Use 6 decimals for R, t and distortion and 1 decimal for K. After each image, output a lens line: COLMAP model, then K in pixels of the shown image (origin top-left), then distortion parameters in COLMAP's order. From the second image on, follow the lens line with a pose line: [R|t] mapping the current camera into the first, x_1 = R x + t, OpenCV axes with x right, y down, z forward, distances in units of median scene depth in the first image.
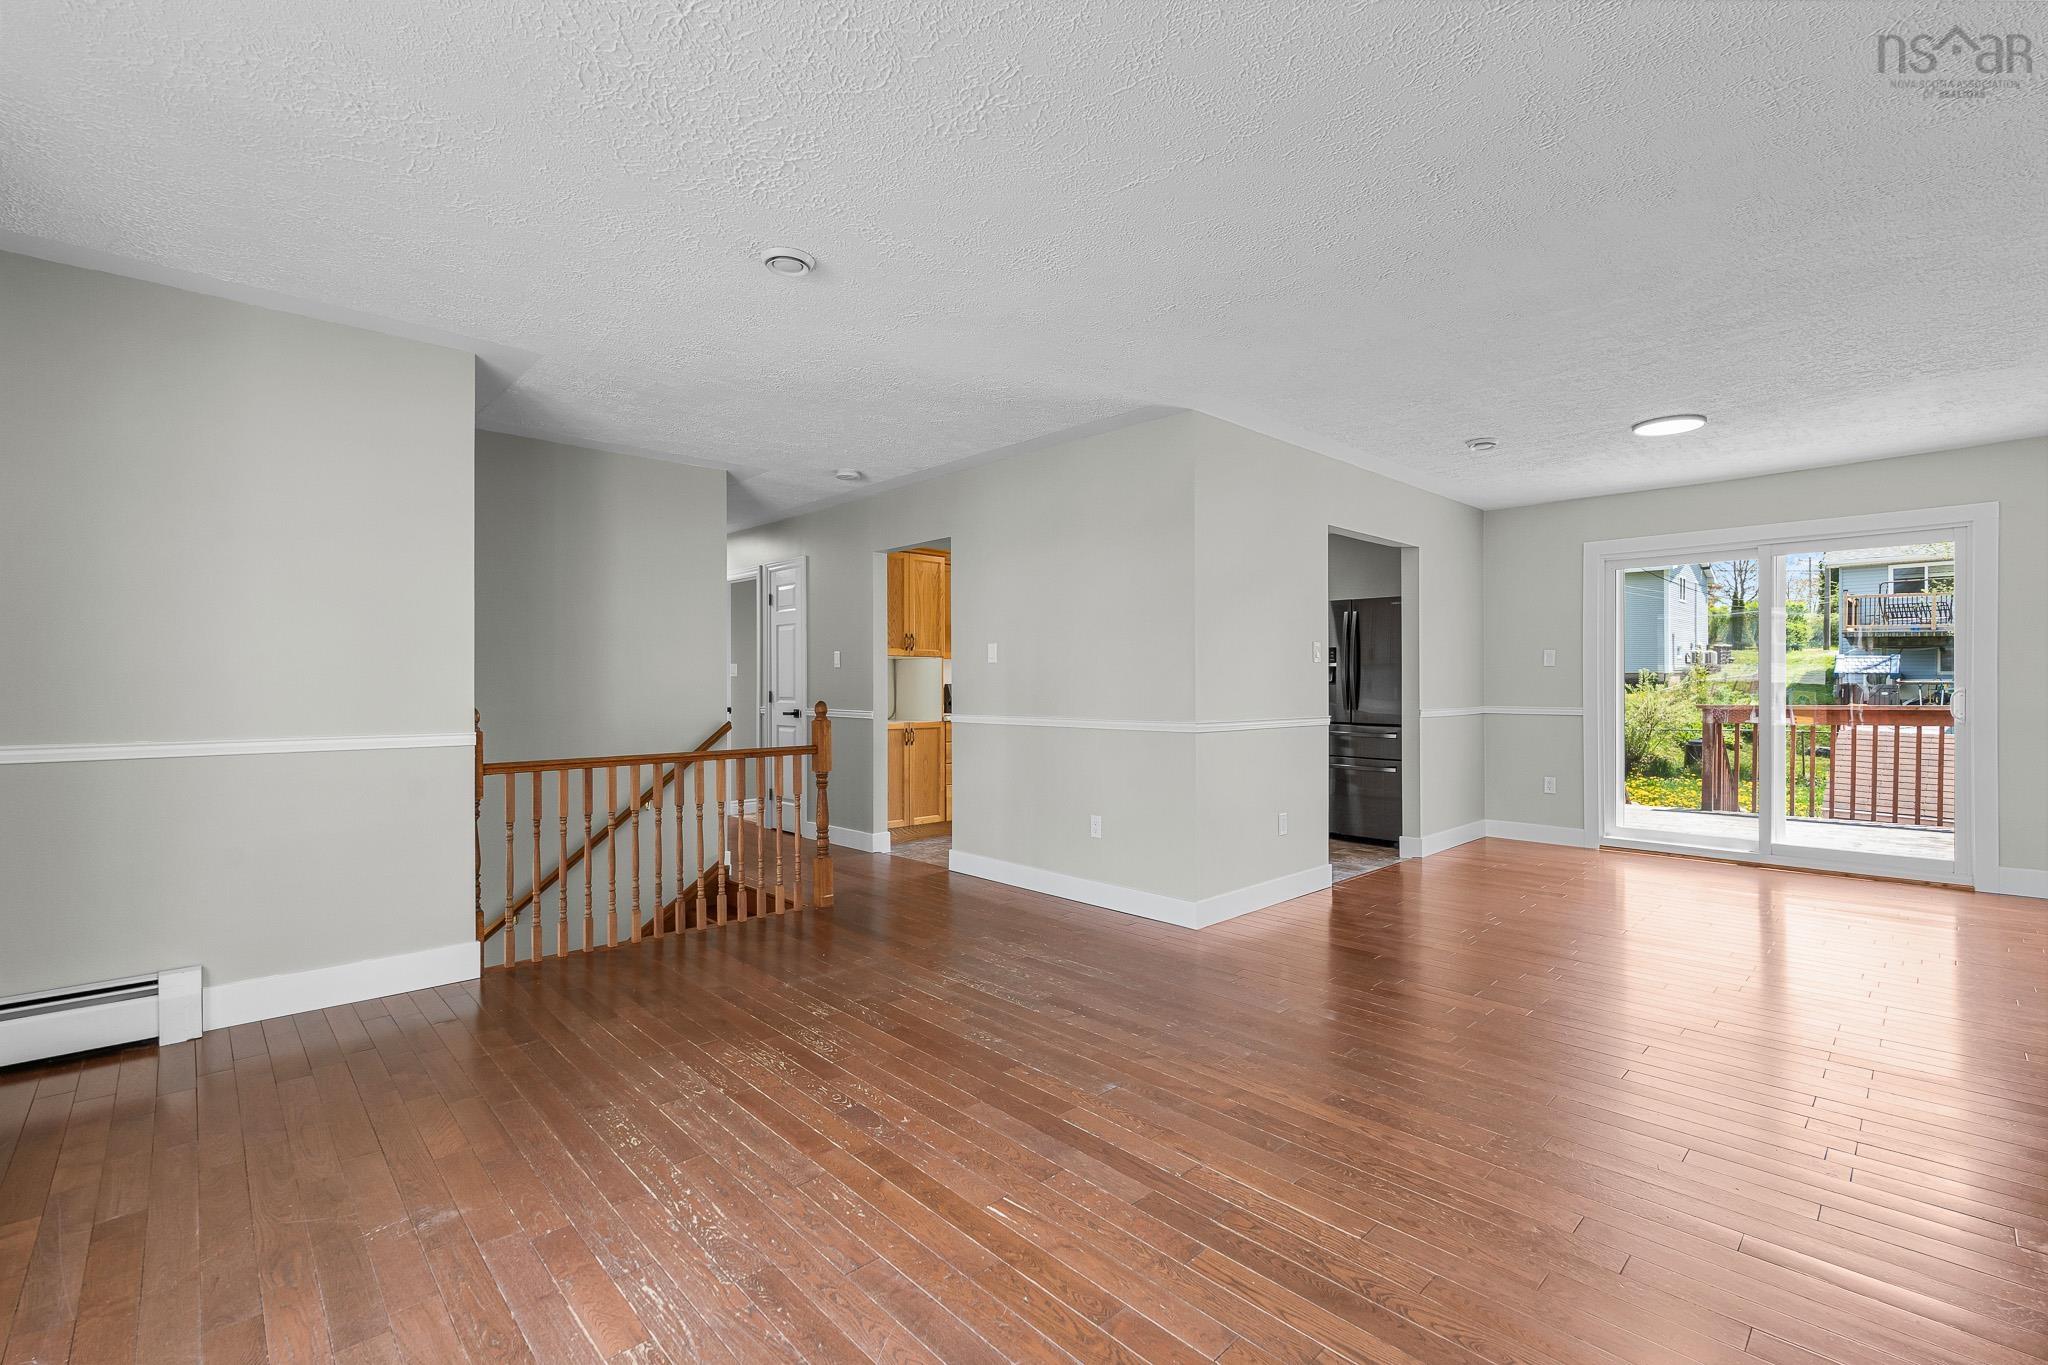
lens RADIAL K [[897.4, 0, 1015.3], [0, 897.4, 681.9], [0, 0, 1]] dist [-0.007455, 0.001941]
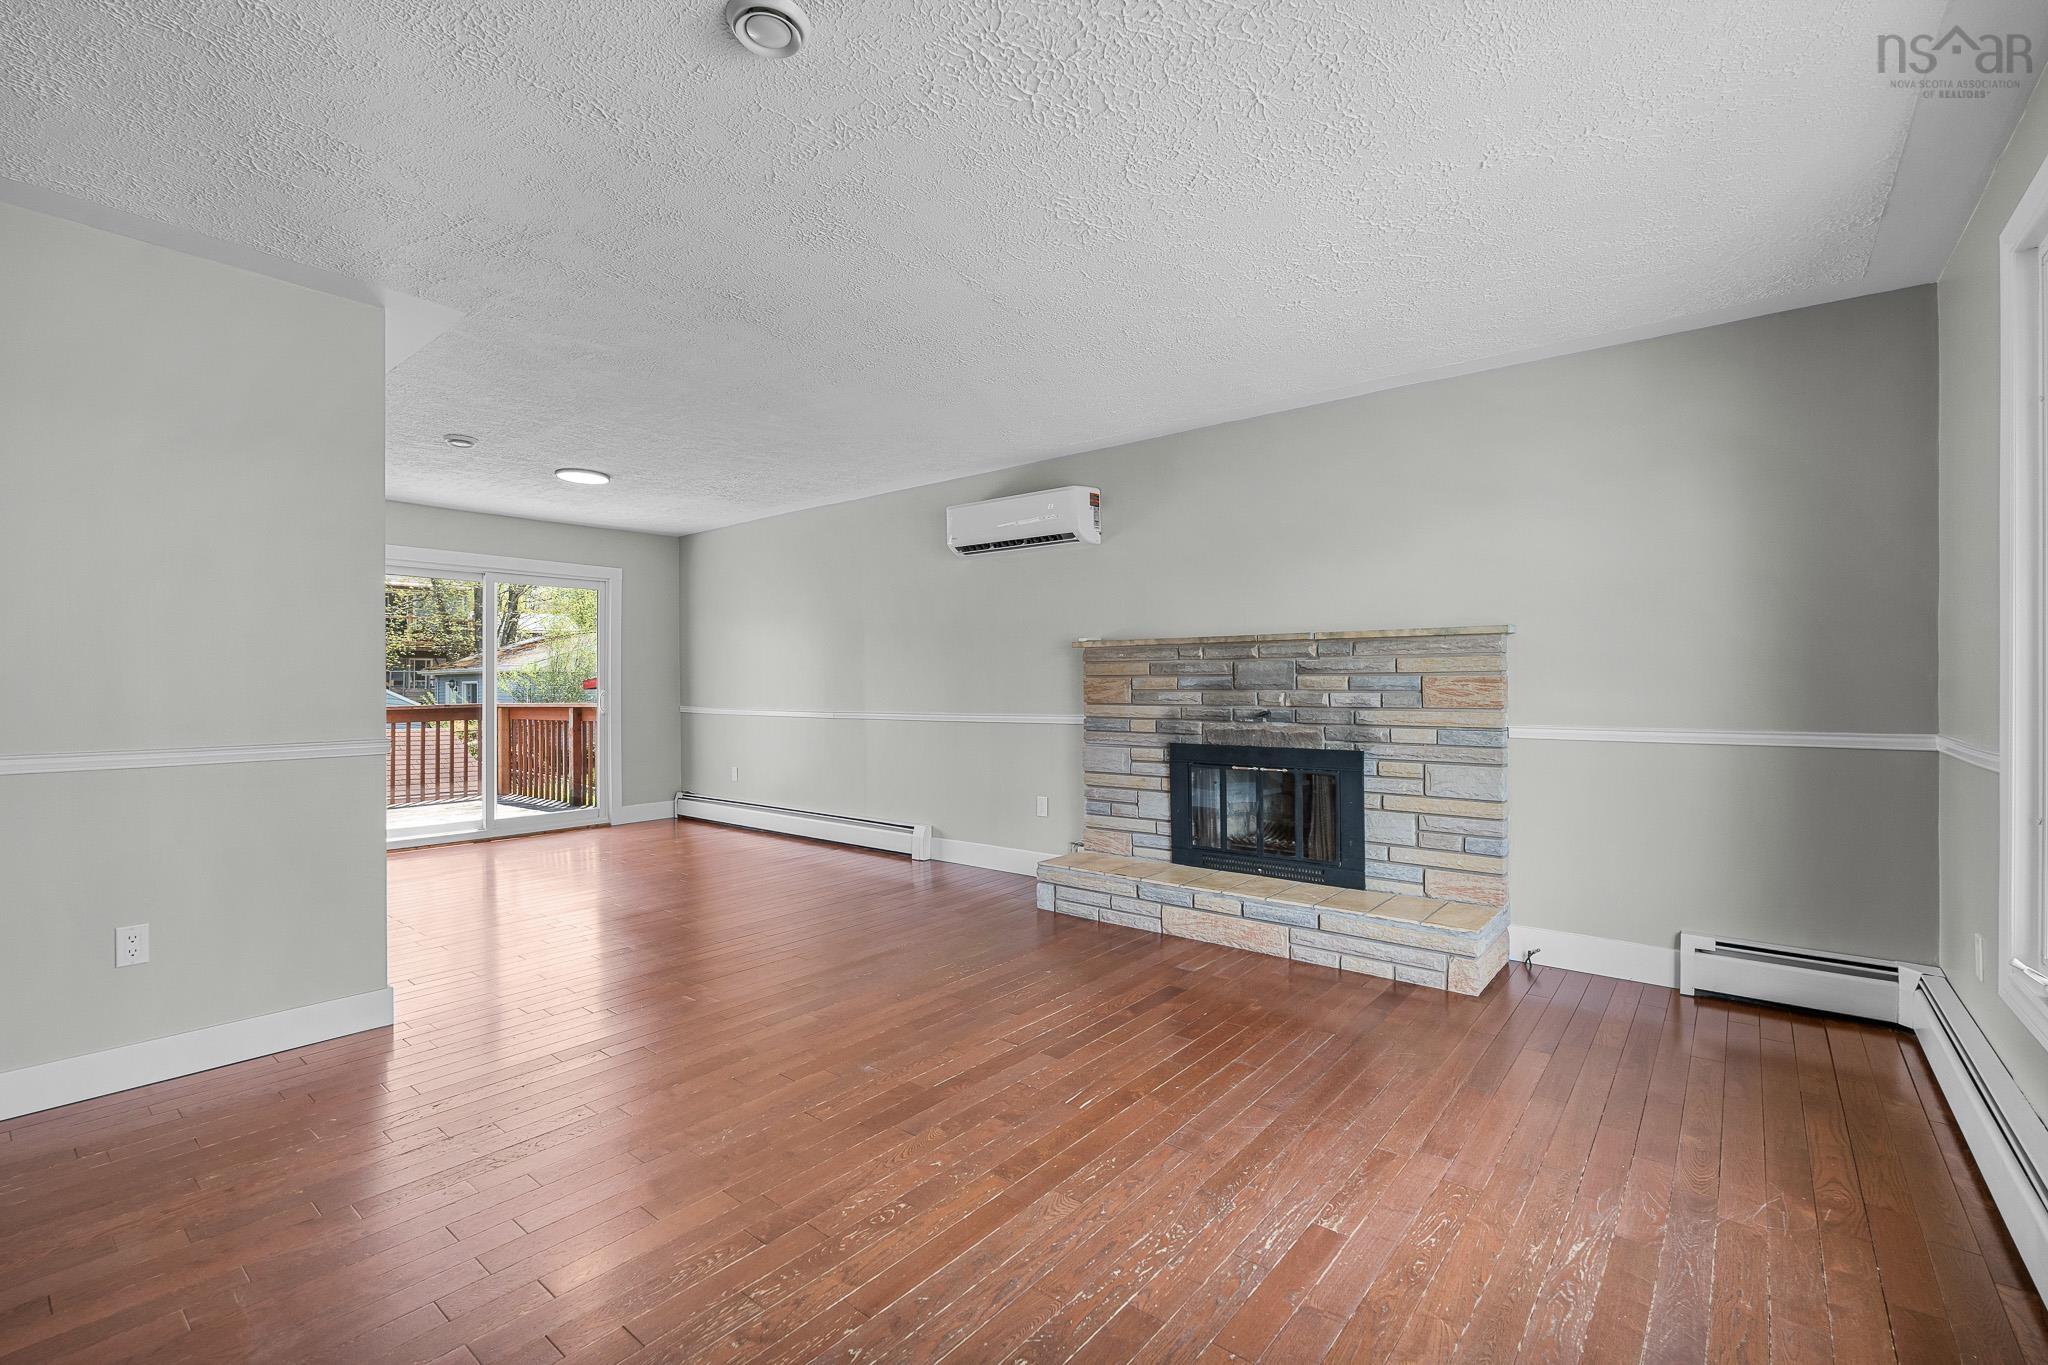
lens RADIAL K [[897.4, 0, 1021.9], [0, 897.4, 687.1], [0, 0, 1]] dist [-0.007455, 0.001941]
pose [[-0.125250, -0.000165, 0.992125, -0.454567], [0.000713, 1.000000, 0.000256, 0.001221], [-0.992125, 0.000740, -0.125250, 0.449078]]
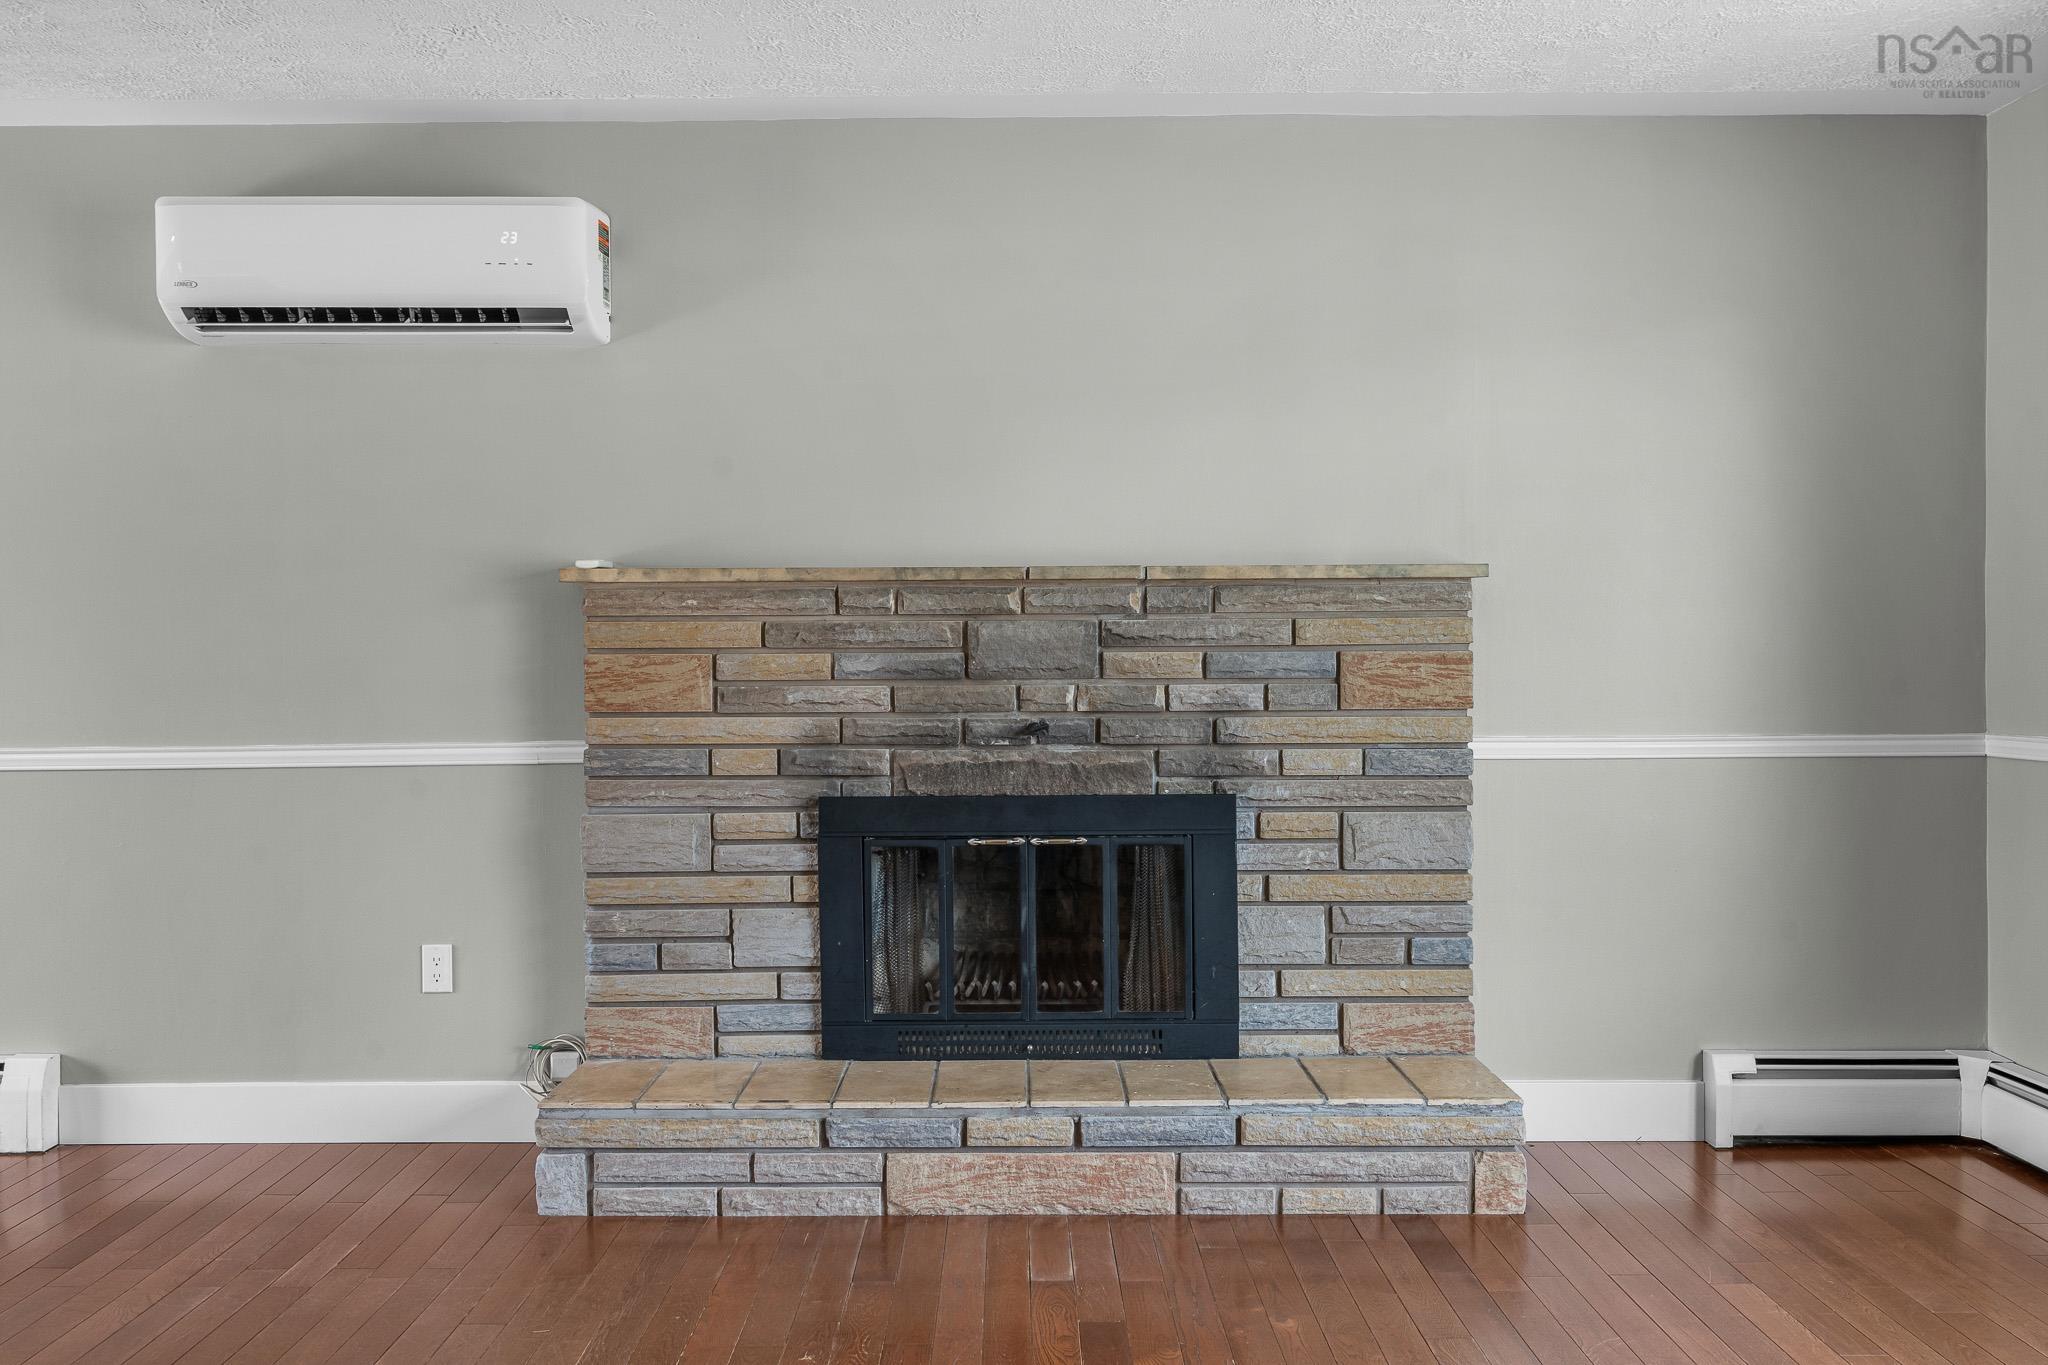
lens RADIAL K [[1769.3, 0, 1018.9], [0, 1769.3, 682.6], [0, 0, 1]] dist [-0.000770, 0.004959]
pose [[-0.723071, 0.000378, 0.690774, -0.221946], [0.005598, 0.999970, 0.005313, 0.001417], [-0.690752, 0.007708, -0.723051, 0.694600]]
